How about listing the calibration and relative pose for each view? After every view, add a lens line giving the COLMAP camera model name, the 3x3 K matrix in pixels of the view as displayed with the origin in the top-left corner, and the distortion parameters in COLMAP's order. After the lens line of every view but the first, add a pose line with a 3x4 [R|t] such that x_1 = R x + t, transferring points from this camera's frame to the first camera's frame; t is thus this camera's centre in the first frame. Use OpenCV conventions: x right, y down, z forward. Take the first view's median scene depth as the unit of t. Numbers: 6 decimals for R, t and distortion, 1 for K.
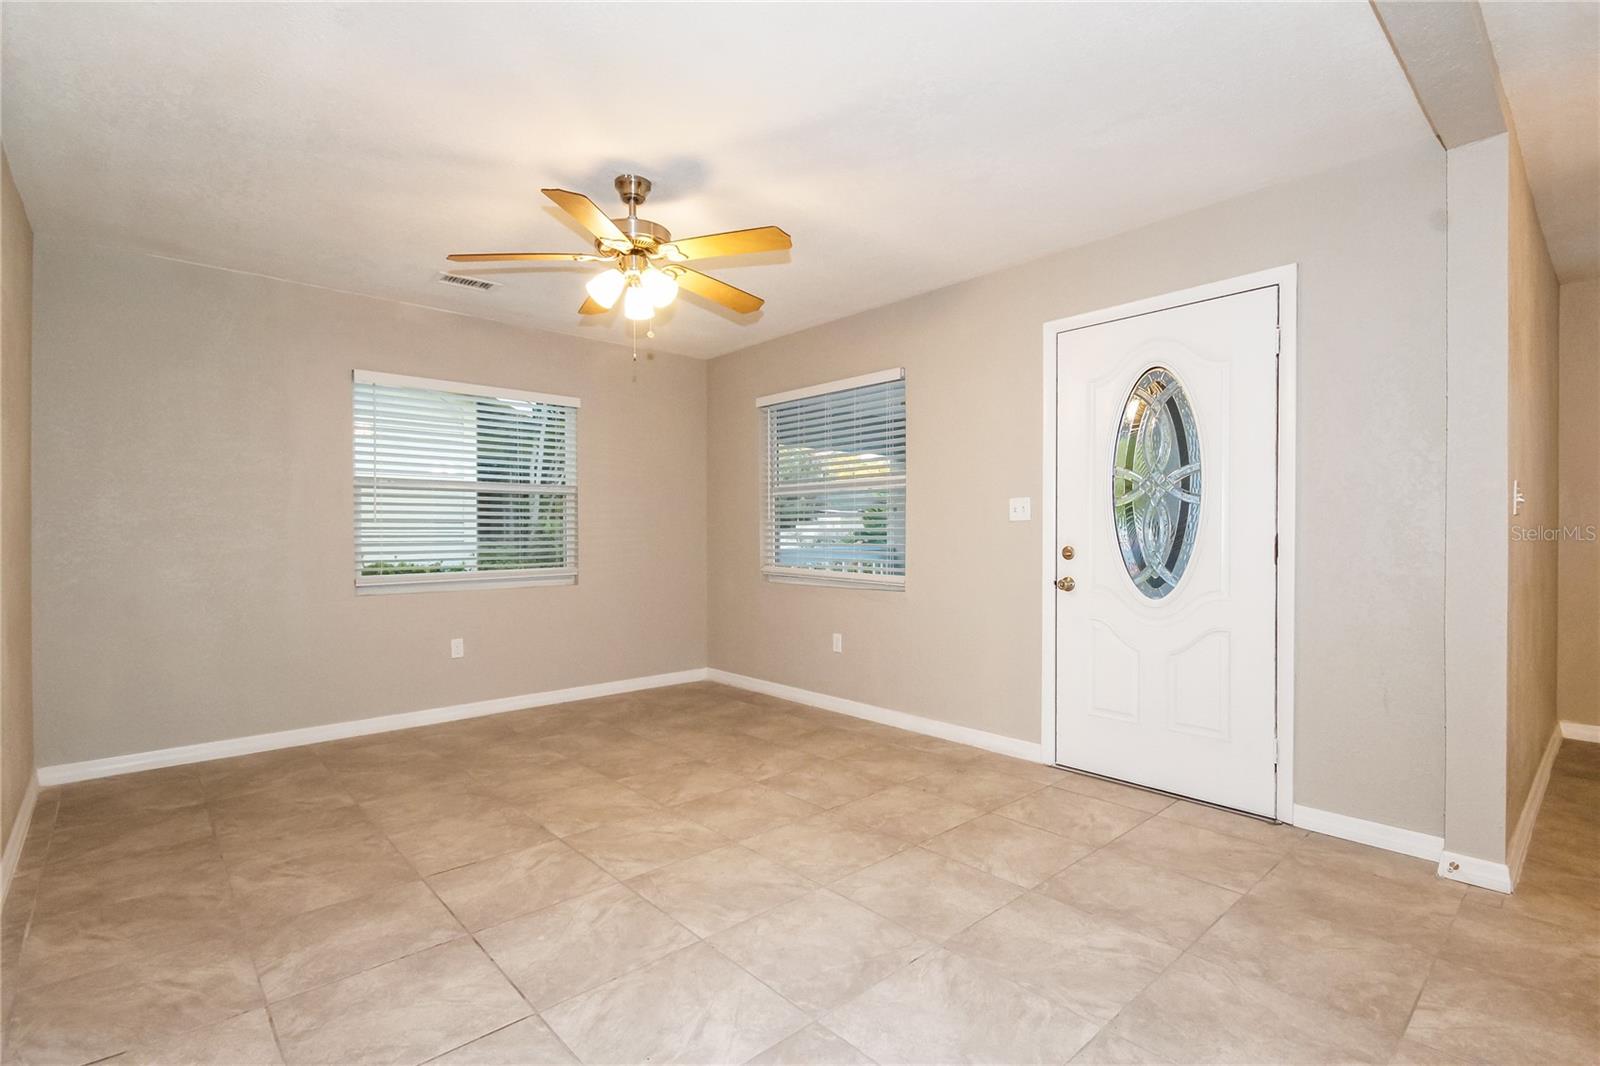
lens RADIAL K [[751.2, 0, 816.1], [0, 751.2, 534.0], [0, 0, 1]] dist [0.006758, -0.002489]
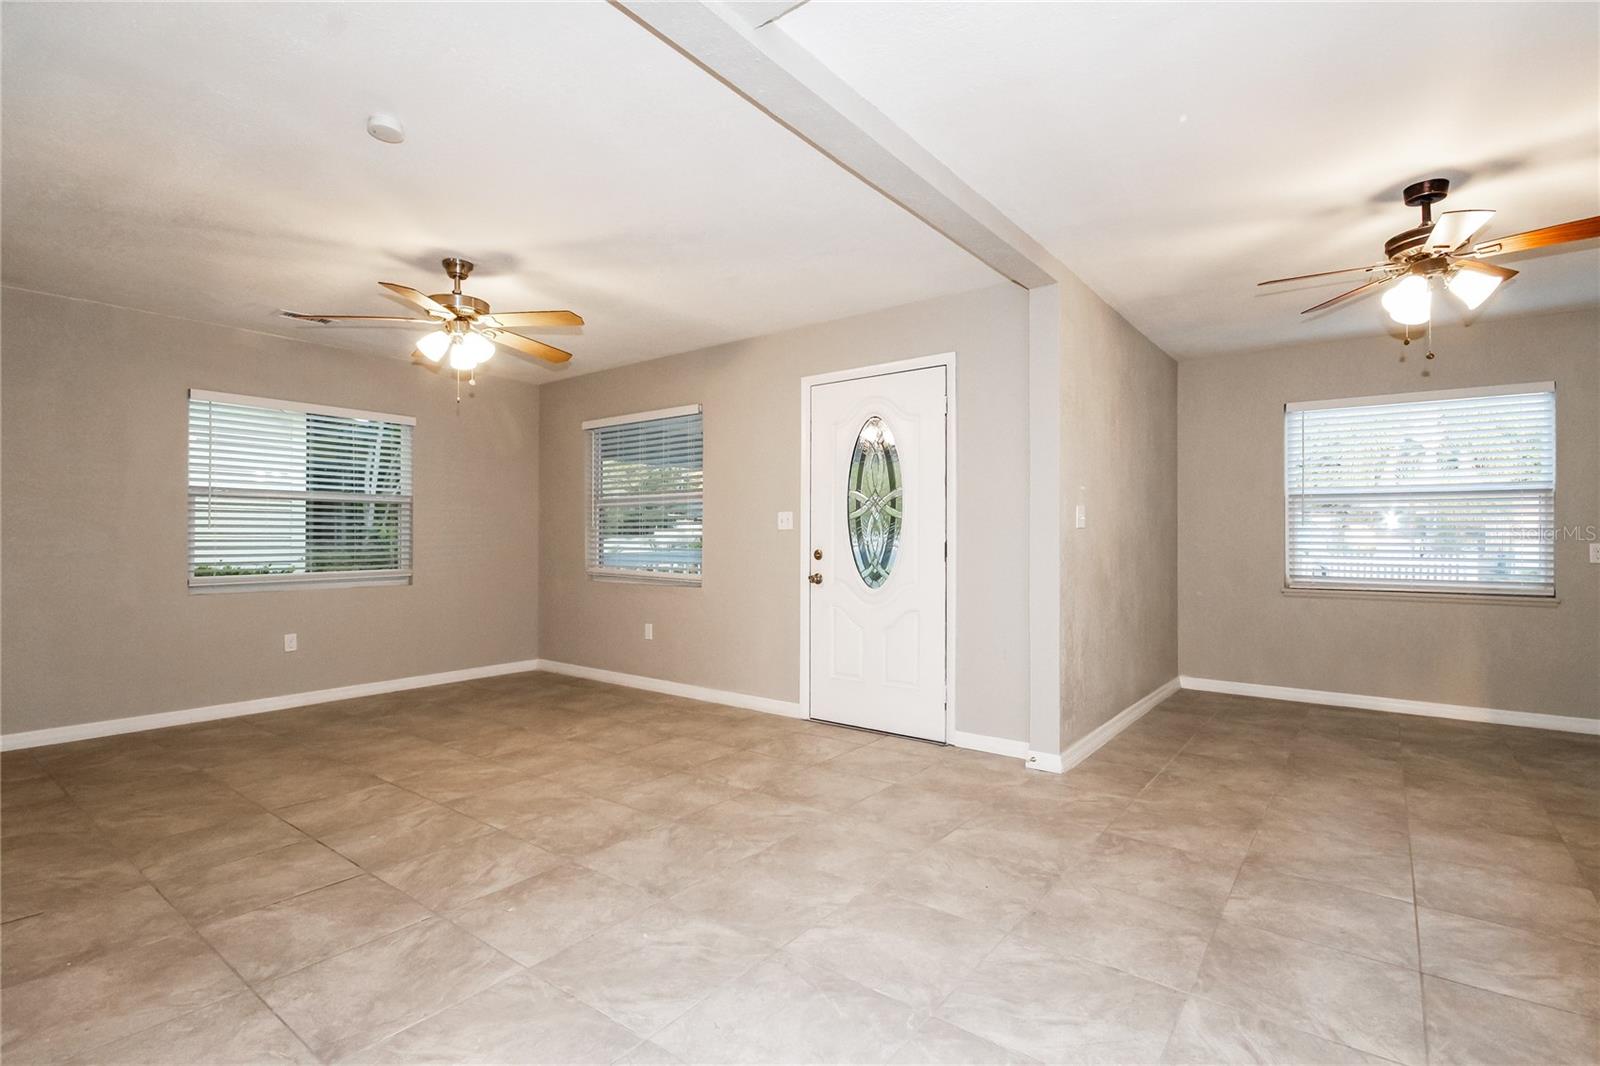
lens RADIAL K [[751.2, 0, 821.8], [0, 751.2, 531.1], [0, 0, 1]] dist [0.006758, -0.002489]
pose [[0.983117, 0.005230, 0.182904, 0.118621], [-0.002842, 0.999907, -0.013317, 0.002347], [-0.182957, 0.012573, 0.983041, -0.324019]]
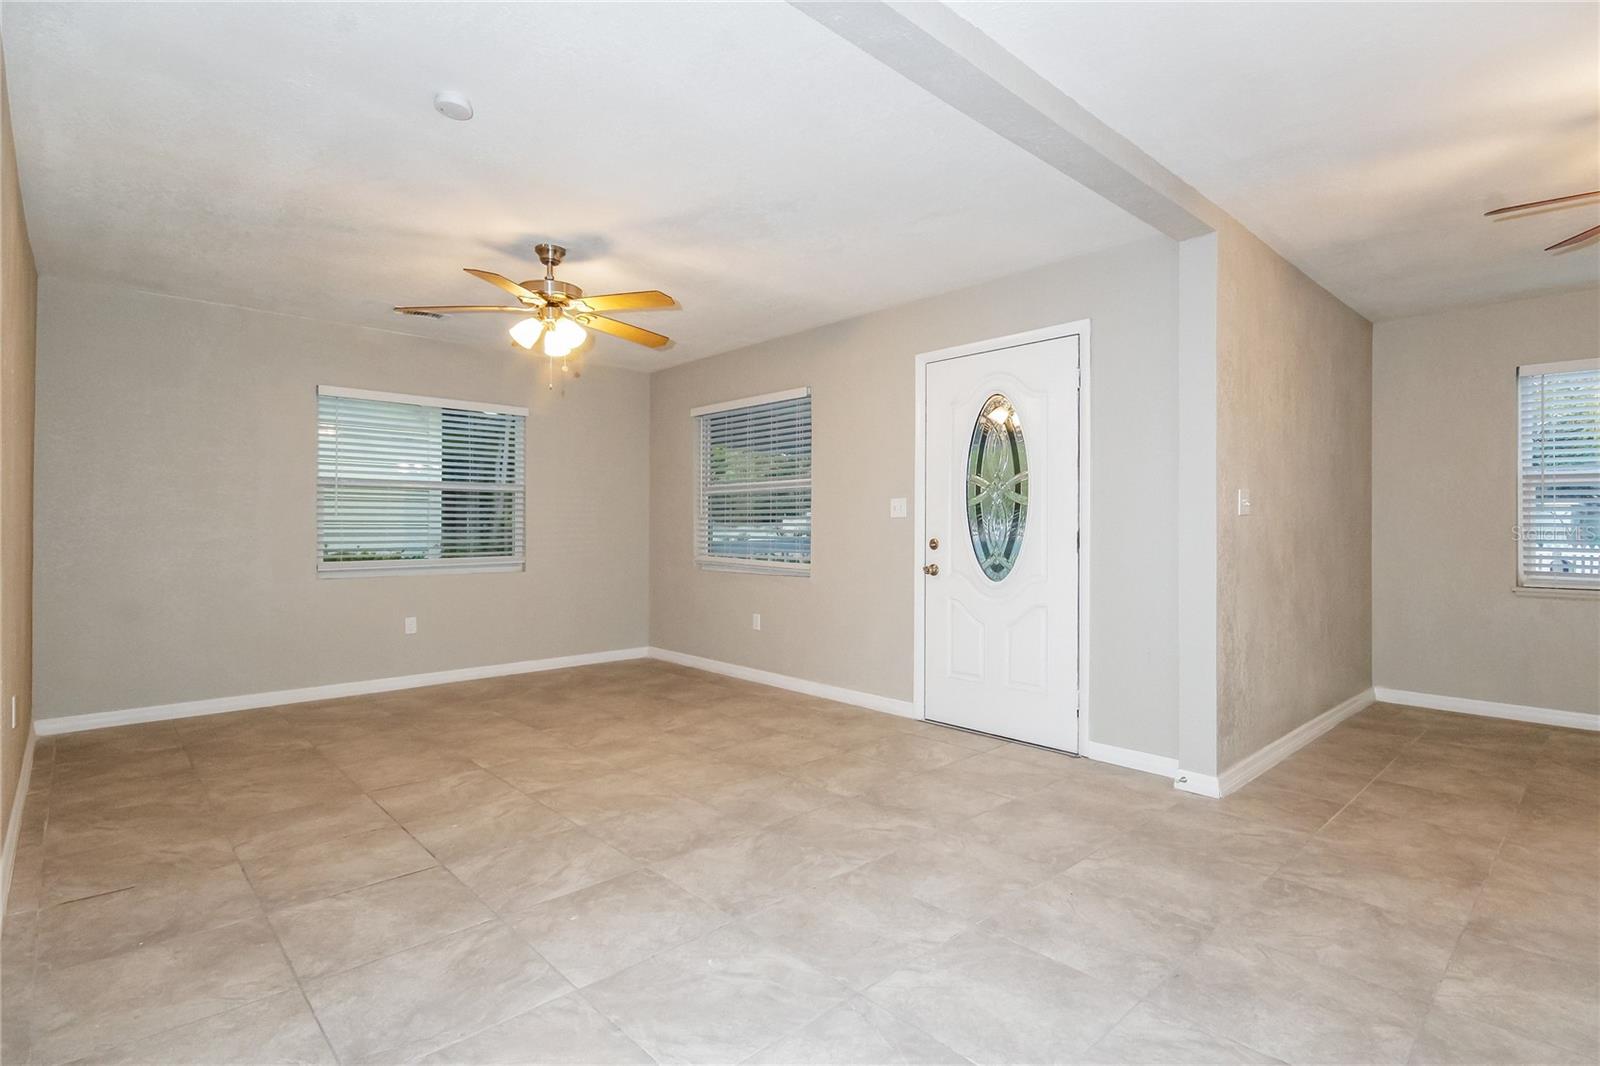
lens RADIAL K [[751.2, 0, 811.0], [0, 751.2, 526.8], [0, 0, 1]] dist [0.006758, -0.002489]
pose [[0.999915, 0.002762, -0.012760, 0.183196], [-0.002813, 0.999988, -0.003979, 0.005594], [0.012749, 0.004014, 0.999911, -0.229577]]
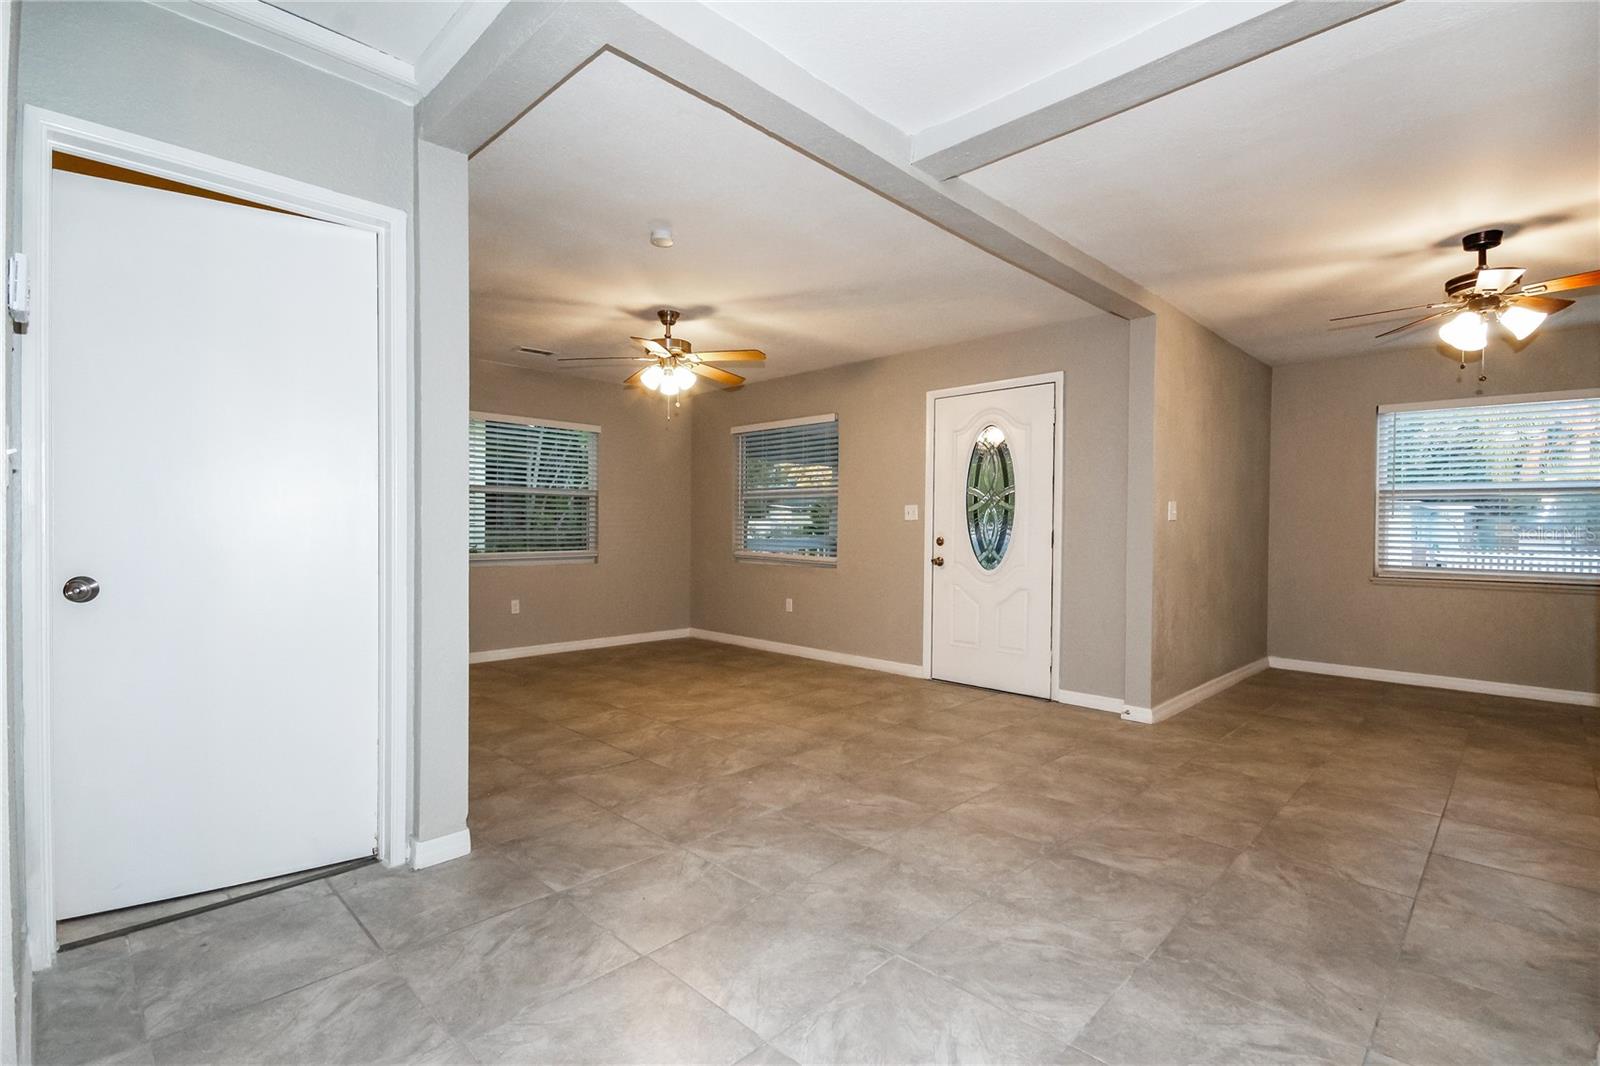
lens RADIAL K [[751.2, 0, 808.6], [0, 751.2, 534.1], [0, 0, 1]] dist [0.006758, -0.002489]
pose [[0.998361, 0.010295, 0.056294, -0.023354], [-0.010636, 0.999927, 0.005755, 0.005218], [-0.056230, -0.006344, 0.998398, -0.601251]]
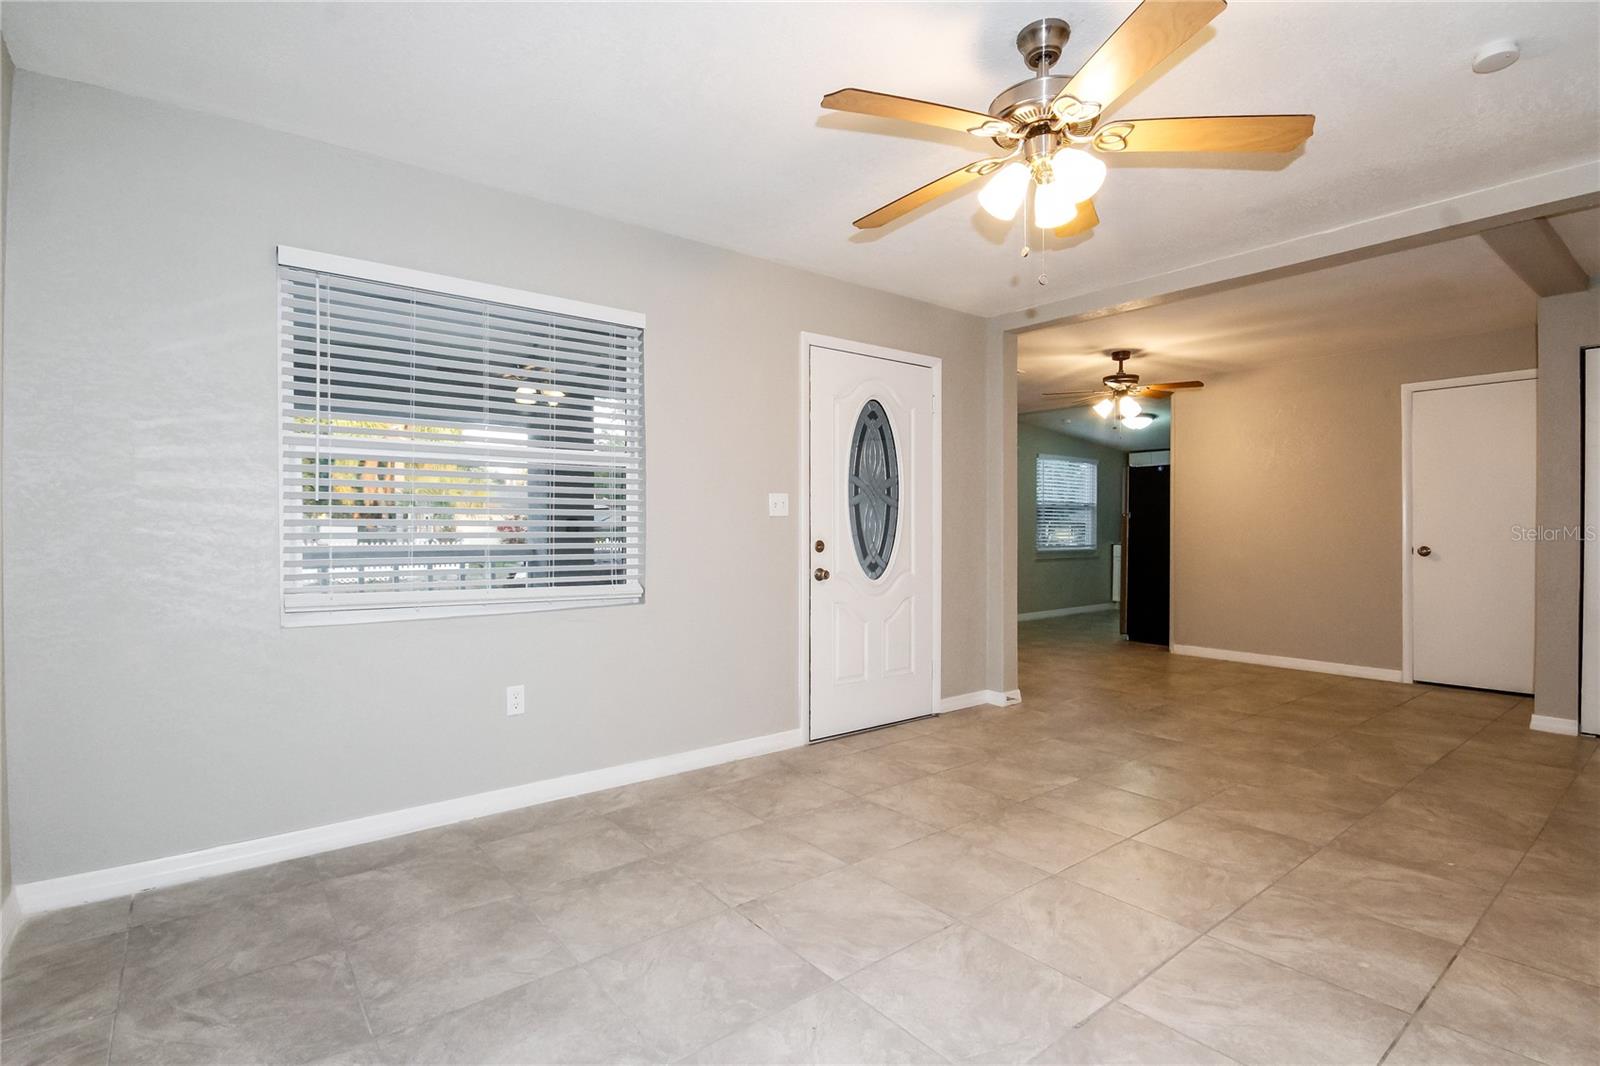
lens RADIAL K [[751.2, 0, 812.0], [0, 751.2, 534.2], [0, 0, 1]] dist [0.006758, -0.002489]
pose [[0.072800, -0.005809, 0.997330, -0.890116], [0.001297, 0.999983, 0.005730, 0.001826], [-0.997346, 0.000877, 0.072806, 1.072864]]
